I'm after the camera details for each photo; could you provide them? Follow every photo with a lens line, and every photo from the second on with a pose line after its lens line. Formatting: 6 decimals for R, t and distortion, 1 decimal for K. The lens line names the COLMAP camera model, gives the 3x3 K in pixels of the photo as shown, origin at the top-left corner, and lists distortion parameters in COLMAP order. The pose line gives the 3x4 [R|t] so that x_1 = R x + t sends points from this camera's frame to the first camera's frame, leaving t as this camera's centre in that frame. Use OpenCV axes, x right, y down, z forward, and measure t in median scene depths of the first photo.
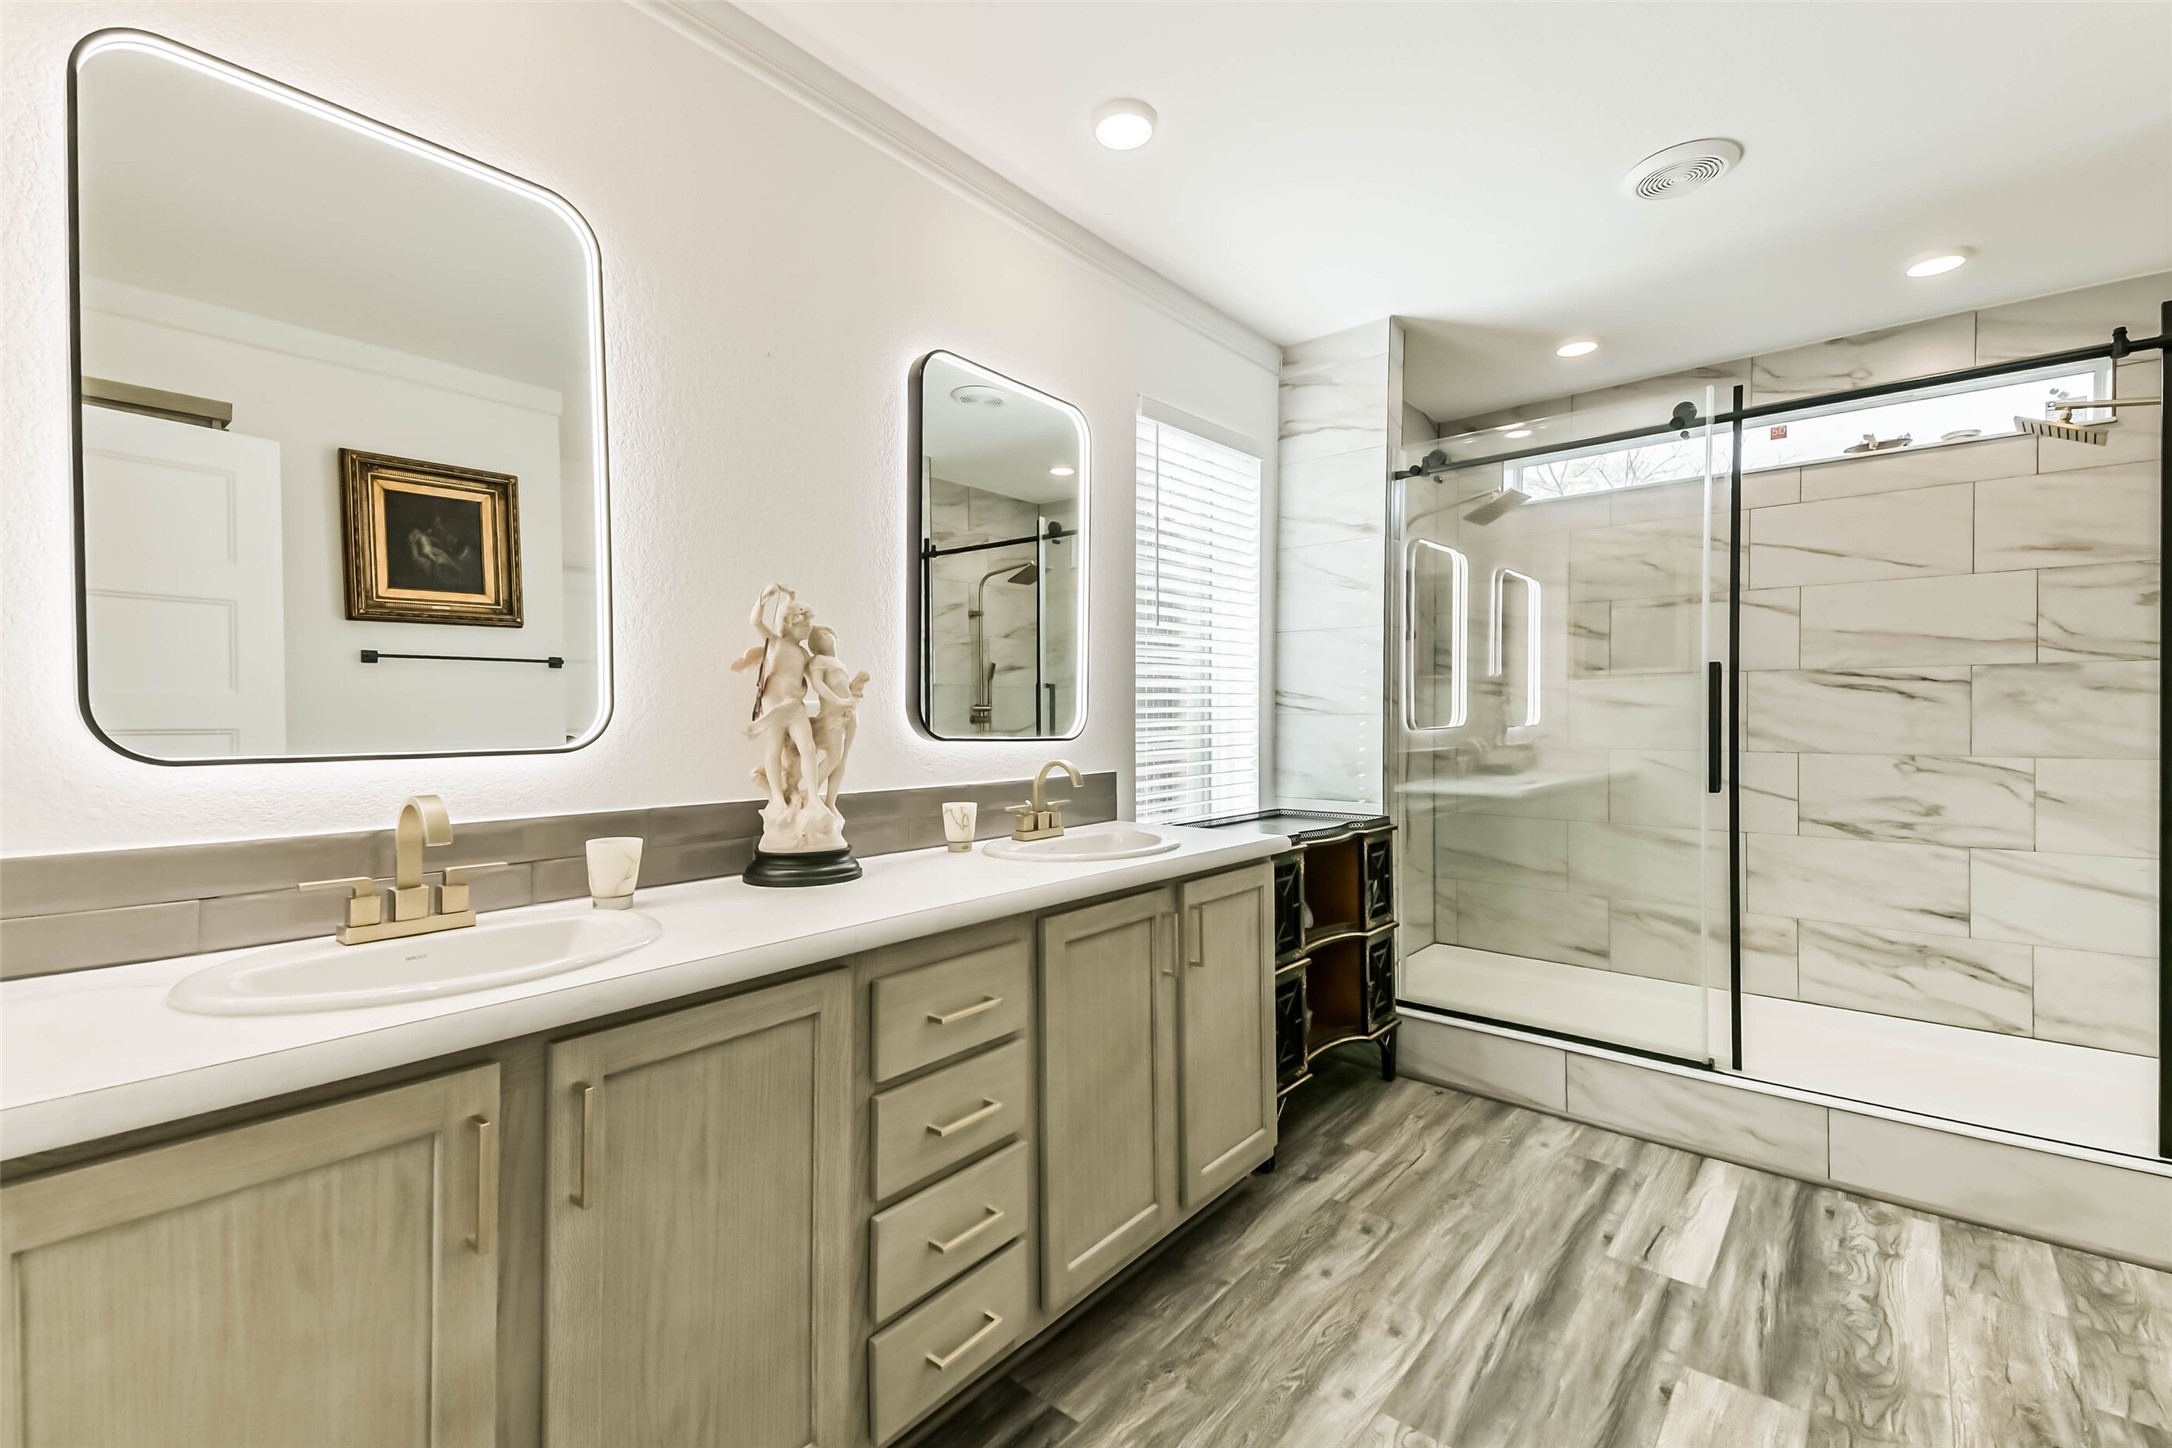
lens RADIAL K [[944.7, 0, 1086.2], [0, 944.7, 716.4], [0, 0, 1]] dist [0.083945, -0.034735]
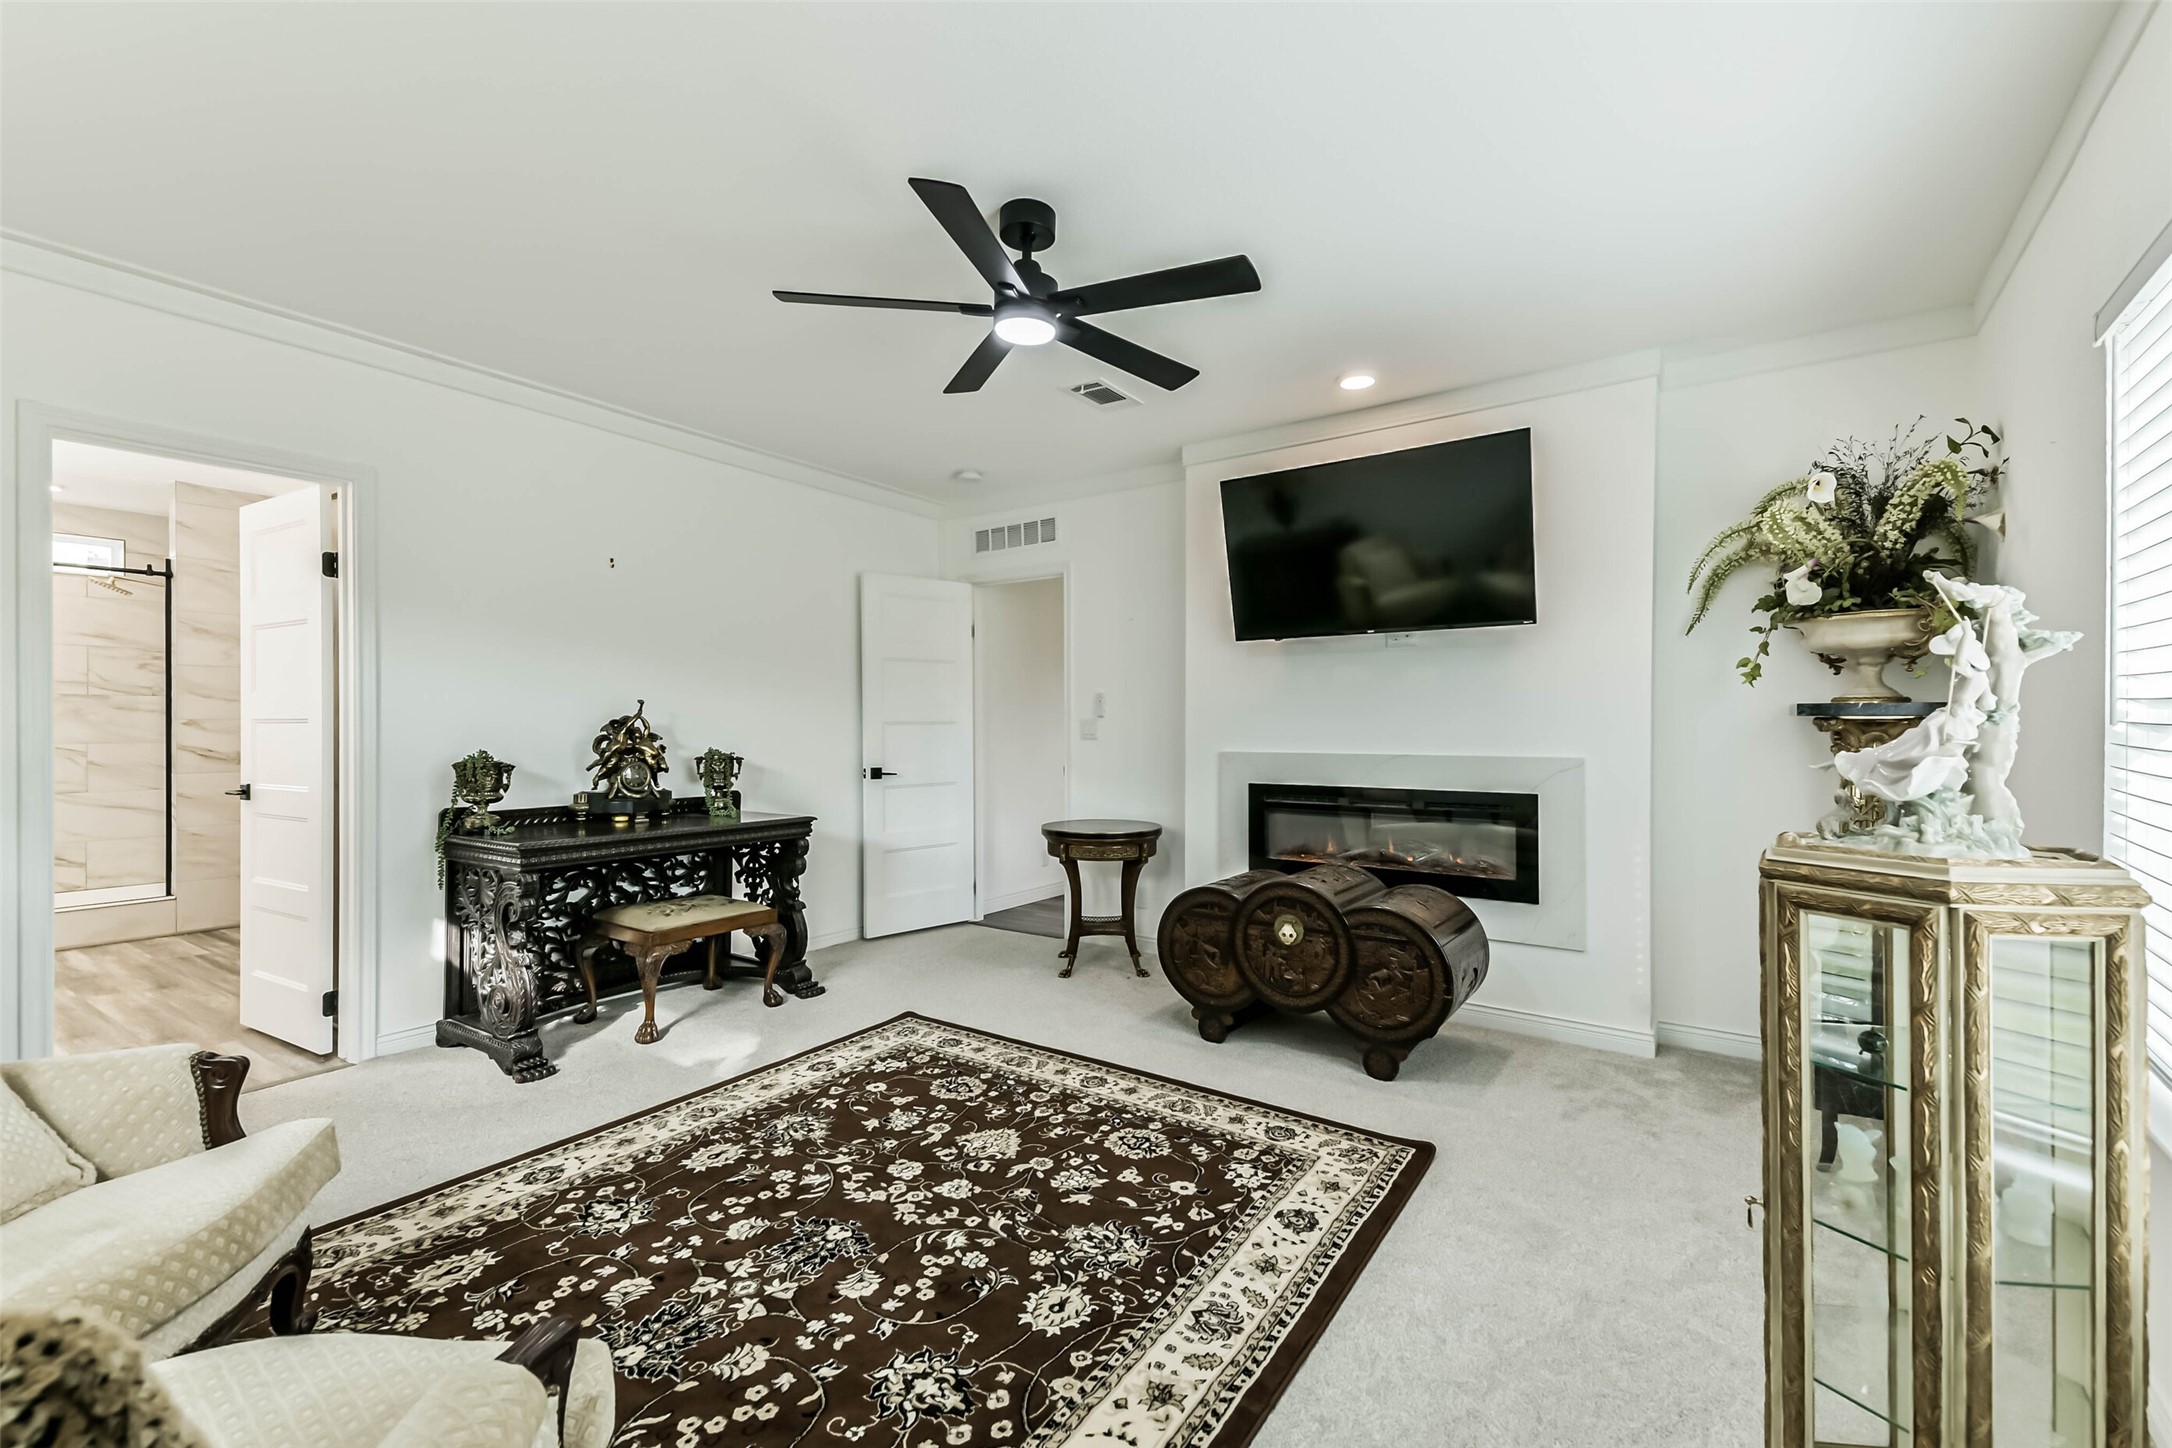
lens RADIAL K [[944.7, 0, 1086.2], [0, 944.7, 716.4], [0, 0, 1]] dist [0.083945, -0.034735]
pose [[-0.070407, 0.001312, 0.997517, -1.112966], [0.005423, 0.999985, -0.000933, 0.000521], [-0.997504, 0.005344, -0.070413, -0.810755]]
